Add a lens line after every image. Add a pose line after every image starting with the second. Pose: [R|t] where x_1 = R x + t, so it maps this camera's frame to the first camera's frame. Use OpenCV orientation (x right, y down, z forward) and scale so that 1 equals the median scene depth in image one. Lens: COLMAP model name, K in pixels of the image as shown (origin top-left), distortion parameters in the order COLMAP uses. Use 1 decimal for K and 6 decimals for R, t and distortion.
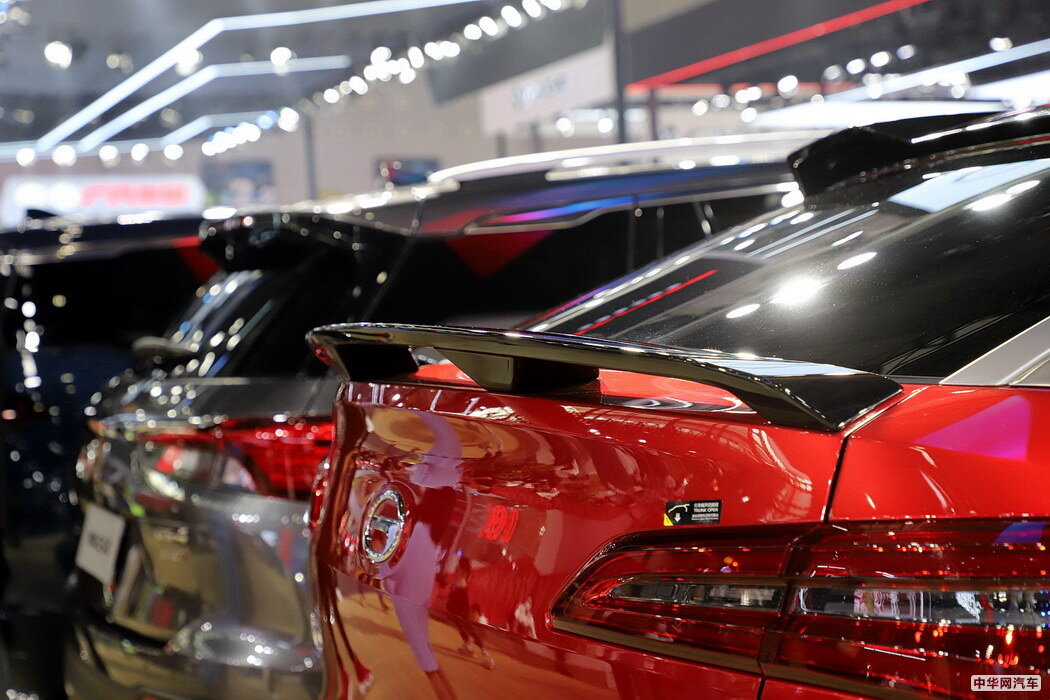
lens RADIAL K [[1832.0, 0, 516.9], [0, 1832.0, 349.4], [0, 0, 1]] dist [0.351147, 0.000000]
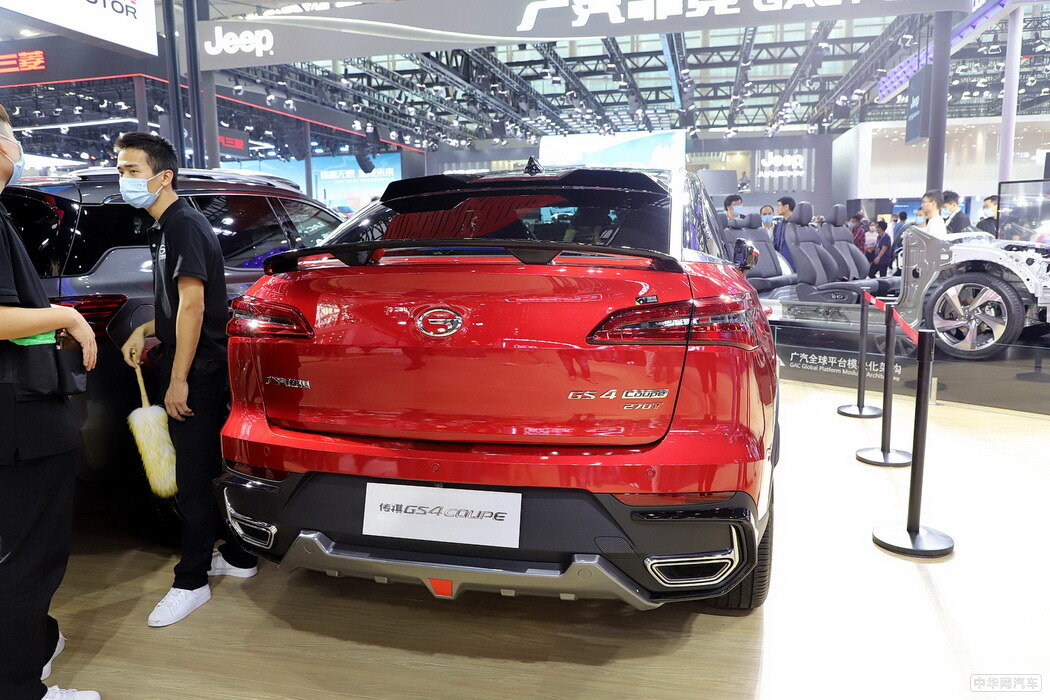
lens RADIAL K [[770.3, 0, 527.1], [0, 770.3, 350.1], [0, 0, 1]] dist [-0.049864, 0.037833]
pose [[0.579760, -0.083081, 0.810541, -0.408251], [0.010726, 0.995480, 0.094365, 0.017671], [-0.814717, -0.046015, 0.578030, 0.149093]]
